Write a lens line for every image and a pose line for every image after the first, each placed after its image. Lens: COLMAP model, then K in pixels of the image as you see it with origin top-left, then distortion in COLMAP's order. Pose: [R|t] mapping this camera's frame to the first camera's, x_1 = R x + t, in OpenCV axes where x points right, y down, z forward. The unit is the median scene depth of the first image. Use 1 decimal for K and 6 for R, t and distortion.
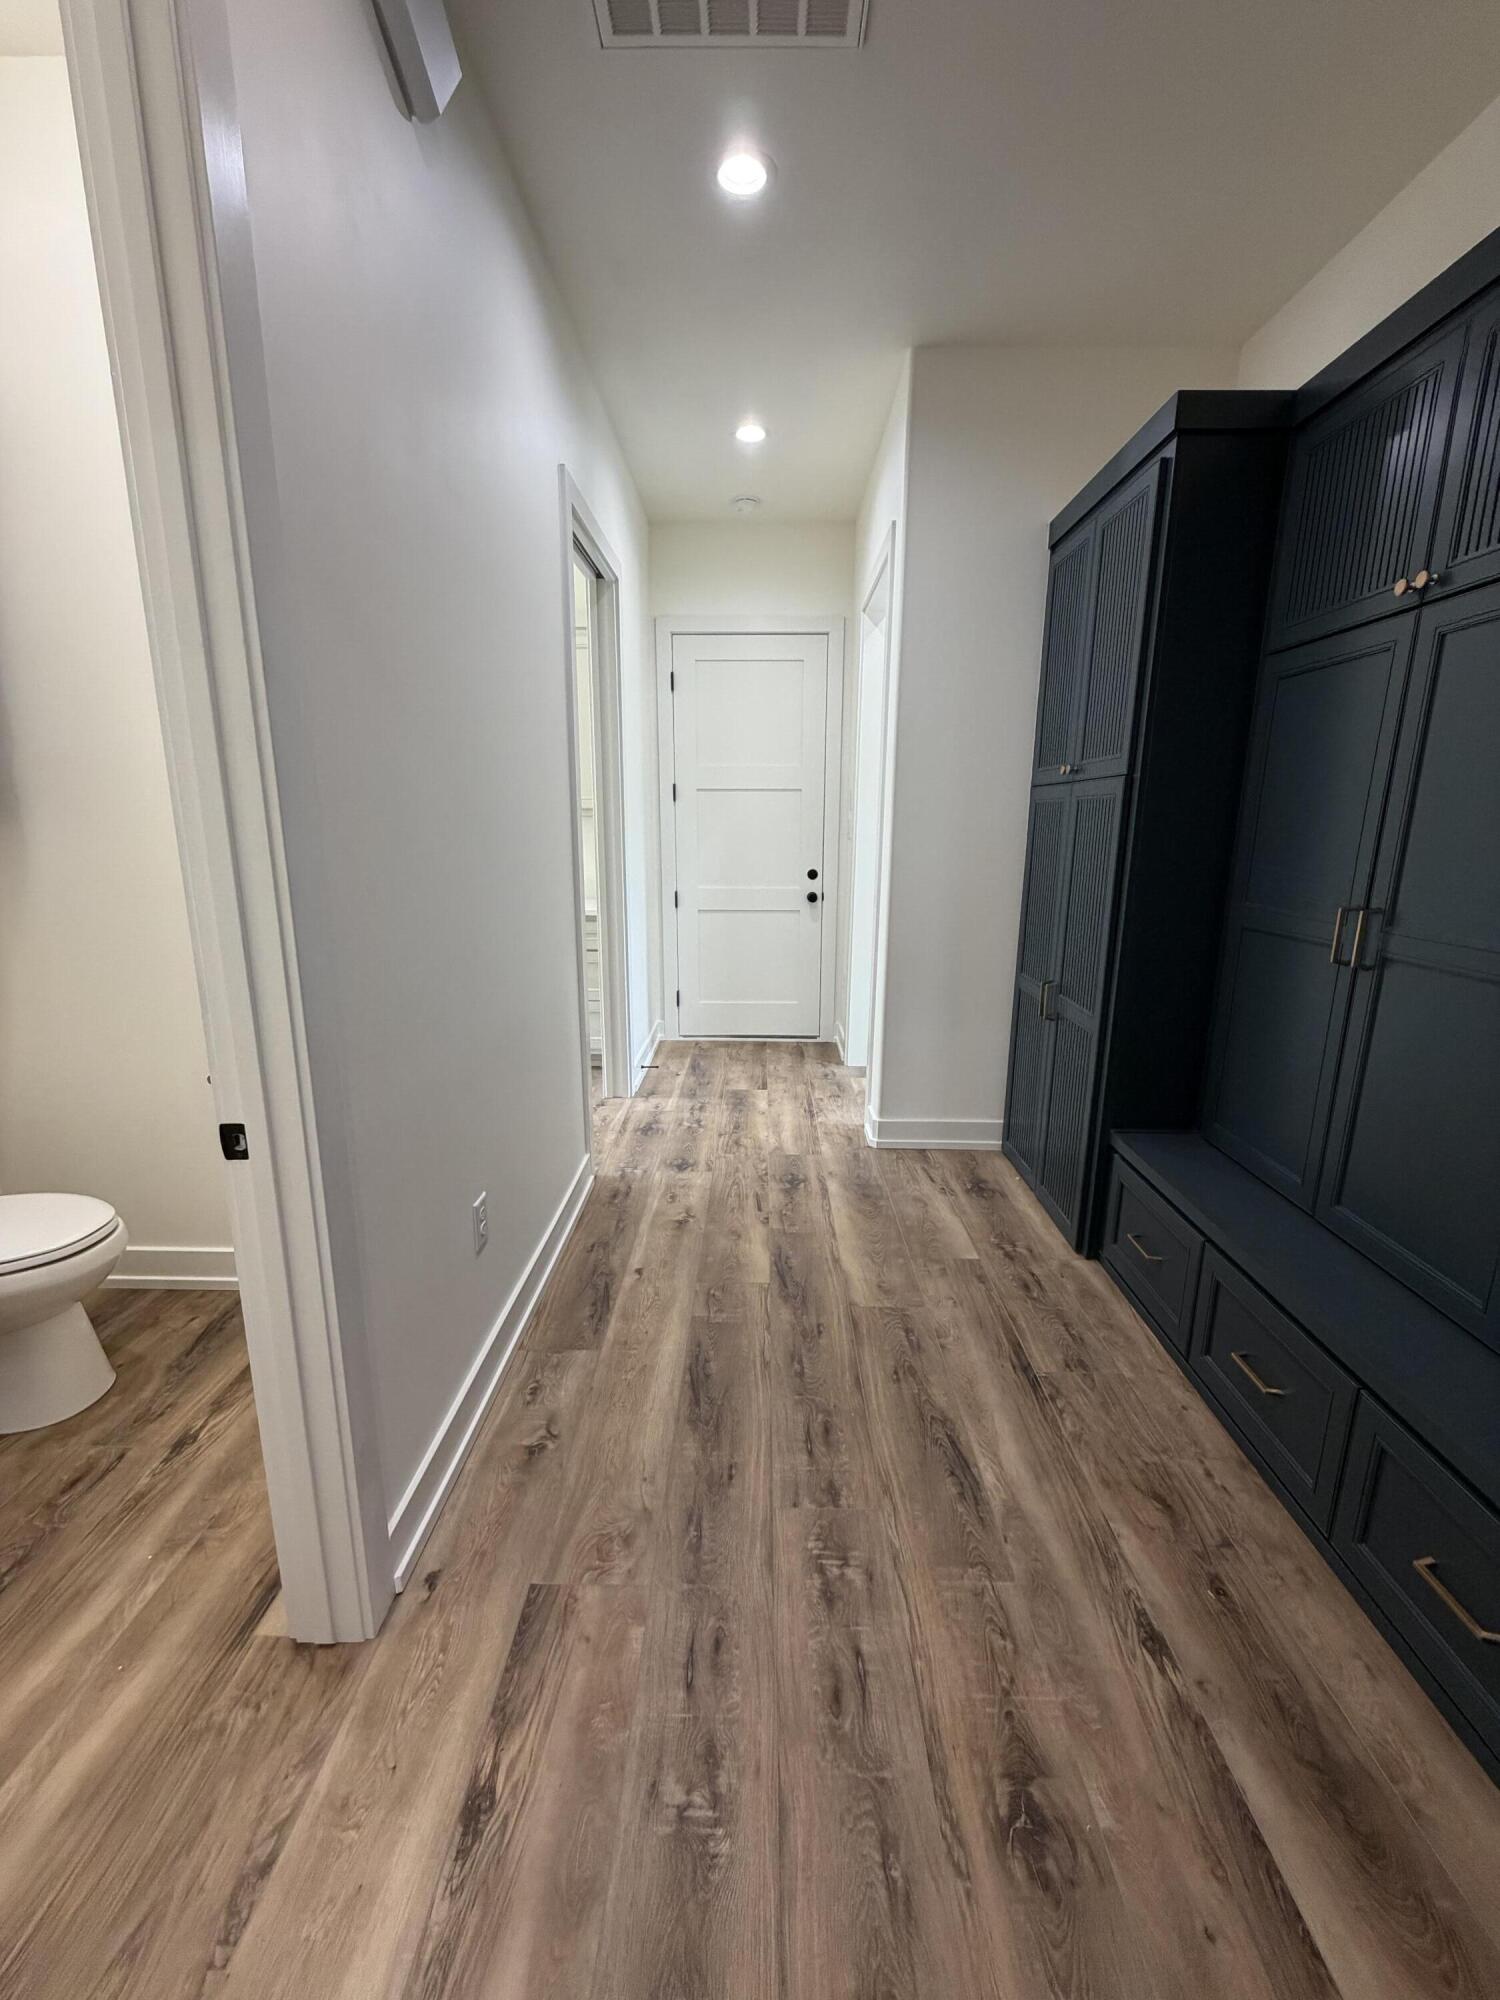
lens RADIAL K [[796.6, 0, 749.5], [0, 796.6, 995.5], [0, 0, 1]] dist [-0.000266, 0.000274]
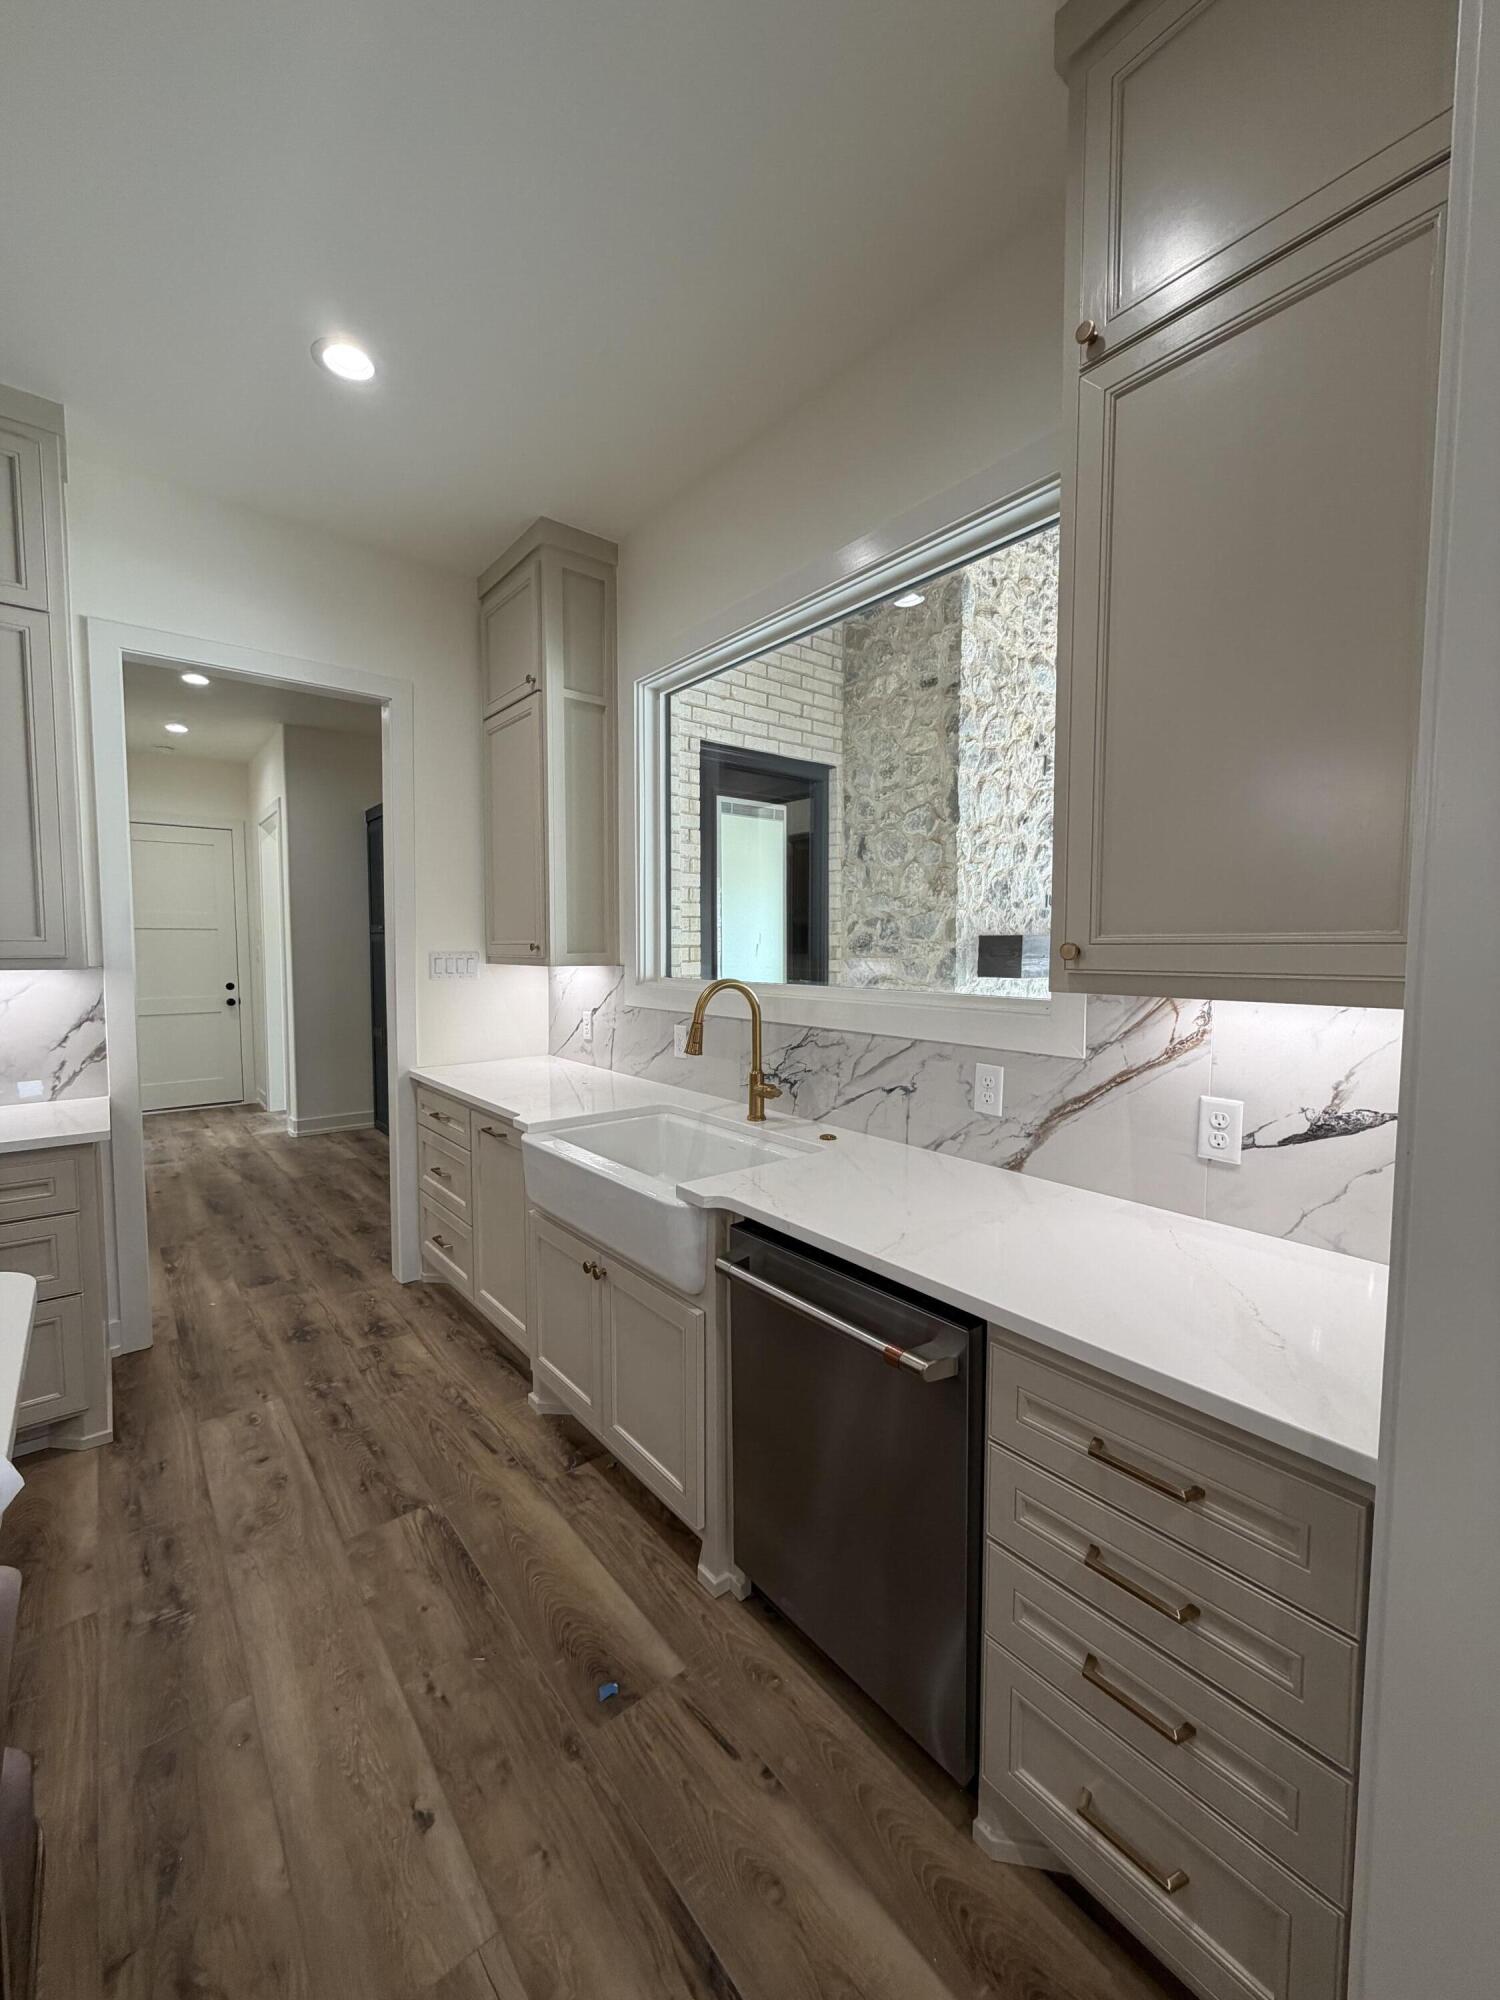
lens RADIAL K [[796.6, 0, 749.5], [0, 796.6, 995.5], [0, 0, 1]] dist [-0.000266, 0.000274]
pose [[0.763186, -0.045497, 0.644575, -0.298688], [0.142017, 0.984938, -0.098629, 0.313193], [-0.630379, 0.166813, 0.758153, -1.527792]]
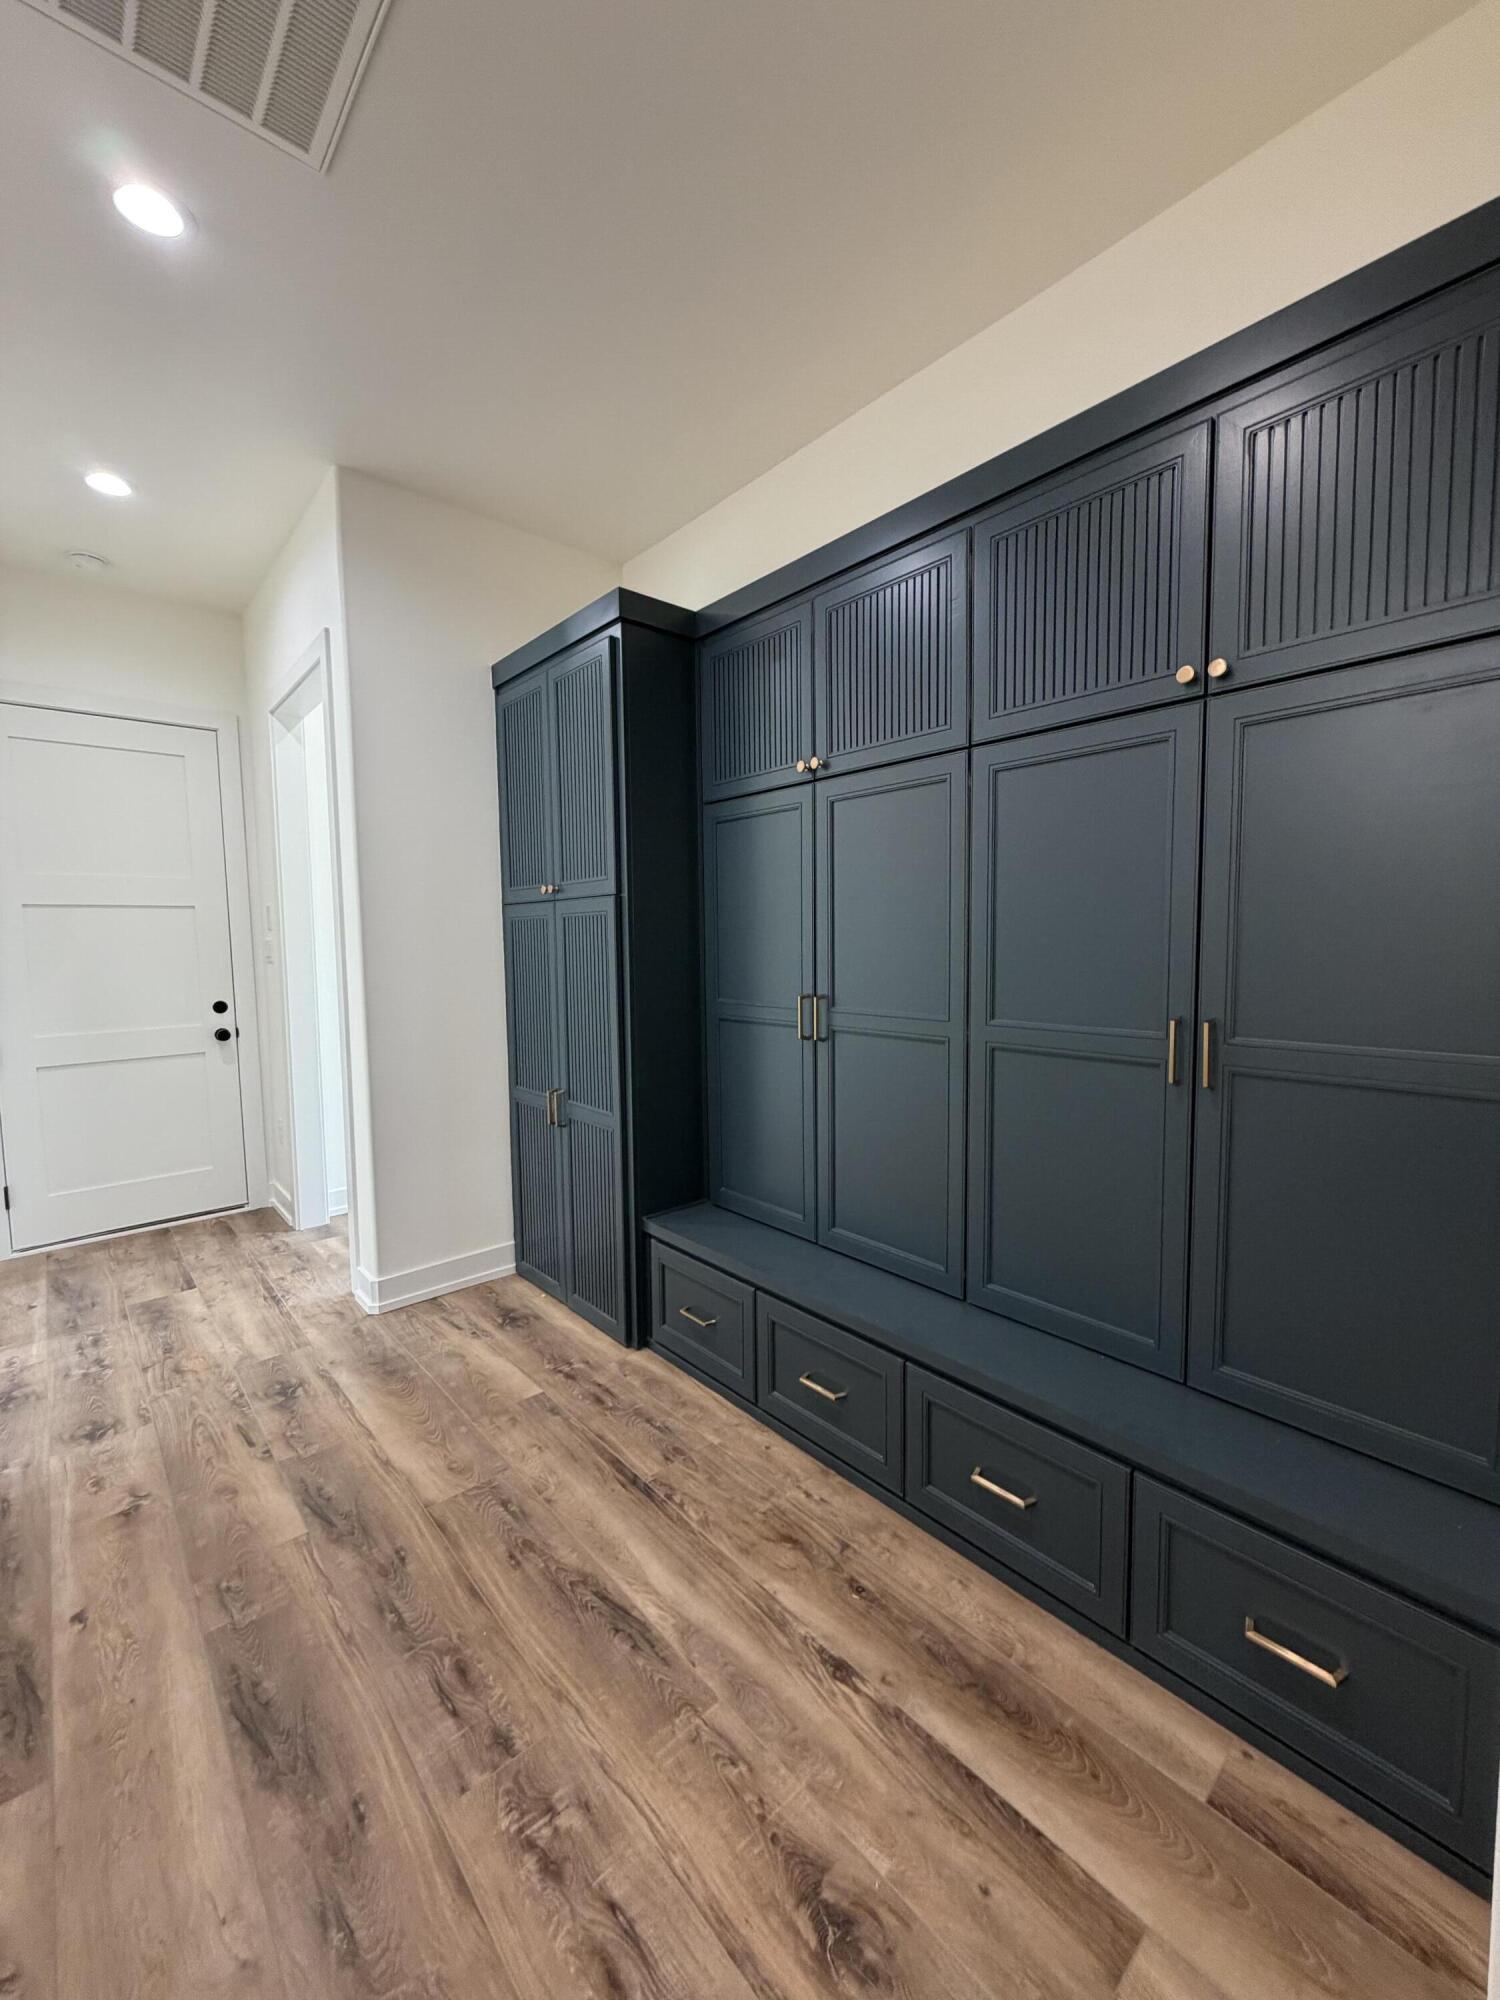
lens RADIAL K [[796.6, 0, 749.5], [0, 796.6, 995.5], [0, 0, 1]] dist [-0.000266, 0.000274]
pose [[0.736421, -0.065424, 0.673353, -0.159544], [0.163693, 0.982970, -0.083518, -0.013072], [-0.656421, 0.171727, 0.734589, 0.079245]]
